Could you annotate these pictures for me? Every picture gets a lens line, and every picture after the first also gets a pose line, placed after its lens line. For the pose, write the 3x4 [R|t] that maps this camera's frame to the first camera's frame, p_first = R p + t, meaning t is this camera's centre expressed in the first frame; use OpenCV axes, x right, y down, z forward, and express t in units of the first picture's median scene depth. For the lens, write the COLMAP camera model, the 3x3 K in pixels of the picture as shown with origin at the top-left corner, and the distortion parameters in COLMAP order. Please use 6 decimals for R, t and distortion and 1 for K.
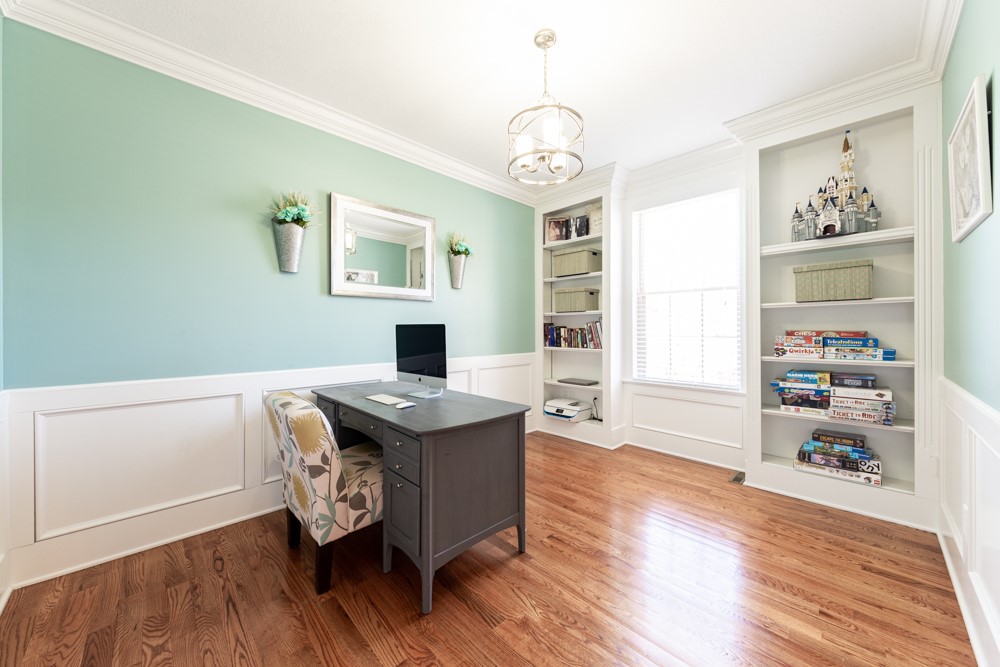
lens RADIAL K [[364.6, 0, 498.9], [0, 364.6, 330.2], [0, 0, 1]] dist [-0.004104, -0.000923]
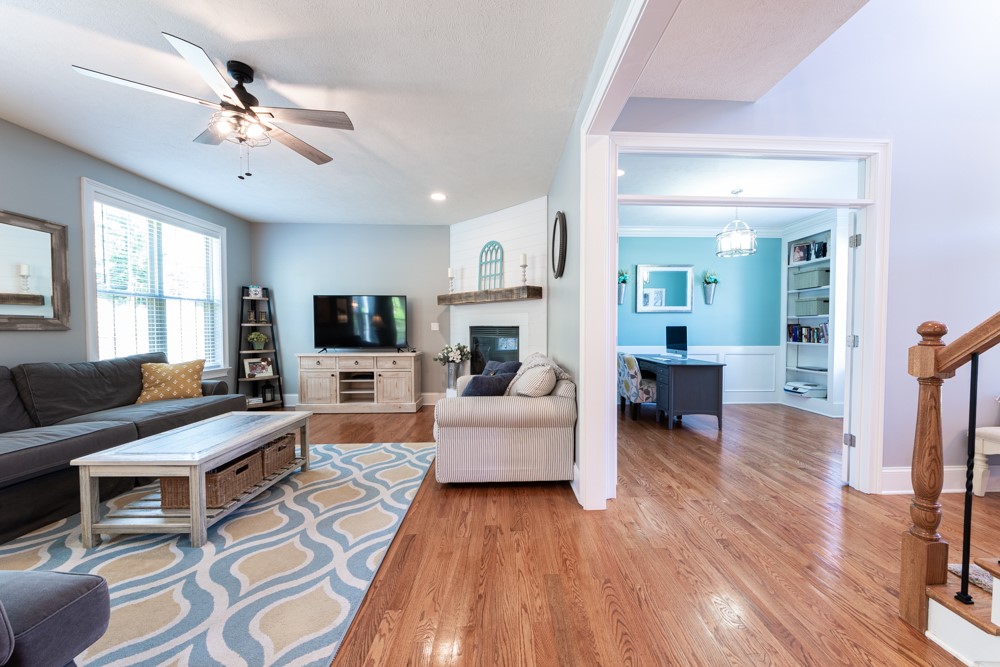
lens RADIAL K [[364.6, 0, 516.7], [0, 364.6, 339.1], [0, 0, 1]] dist [-0.004104, -0.000923]
pose [[0.745712, 0.020853, -0.665942, 0.311536], [-0.003491, 0.999619, 0.027392, 0.002721], [0.666259, -0.018102, 0.745501, -0.752202]]
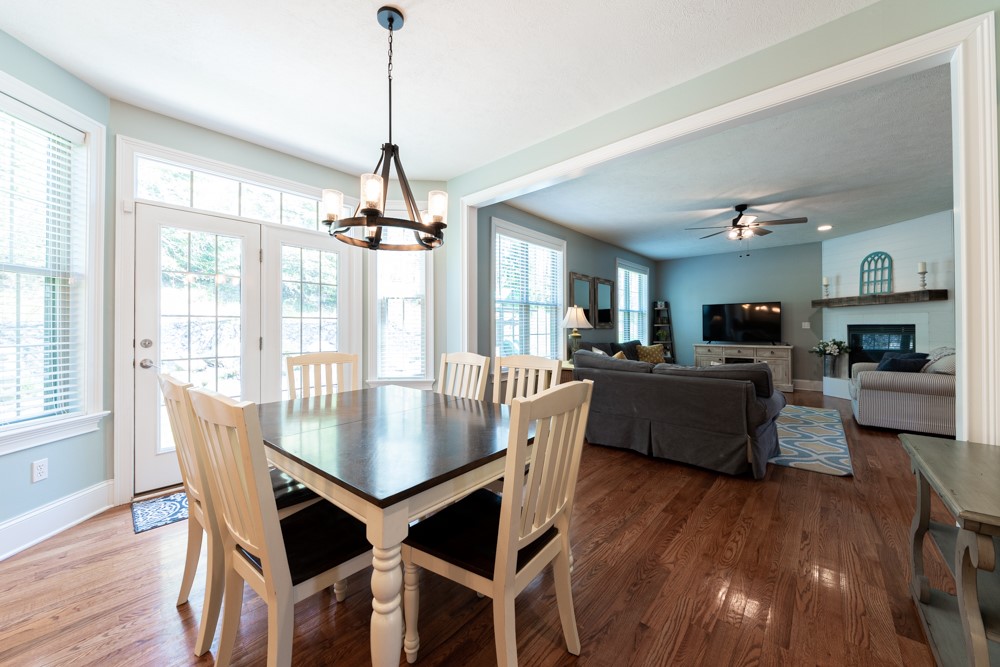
lens RADIAL K [[364.6, 0, 498.7], [0, 364.6, 324.7], [0, 0, 1]] dist [-0.004104, -0.000923]
pose [[0.069408, -0.009298, -0.997545, 0.783951], [-0.000070, 0.999957, -0.009325, 0.006946], [0.997588, 0.000717, 0.069405, -1.539547]]
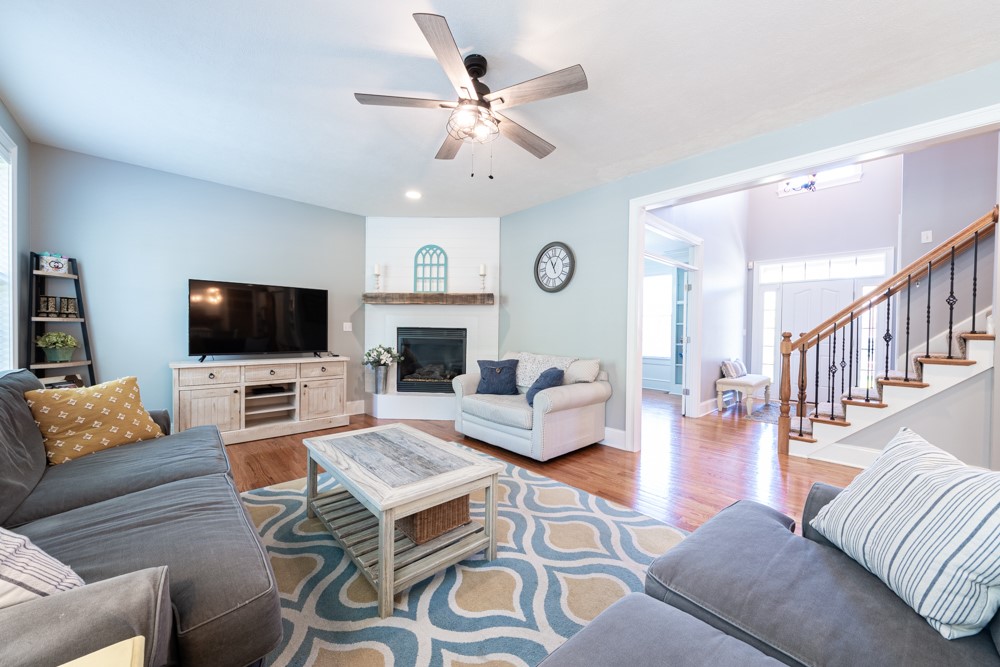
lens RADIAL K [[364.6, 0, 500.2], [0, 364.6, 334.2], [0, 0, 1]] dist [-0.004104, -0.000923]
pose [[0.999513, 0.013750, -0.028028, -0.360399], [-0.013539, 0.999879, 0.007700, 0.002780], [0.028131, -0.007316, 0.999577, -1.179959]]
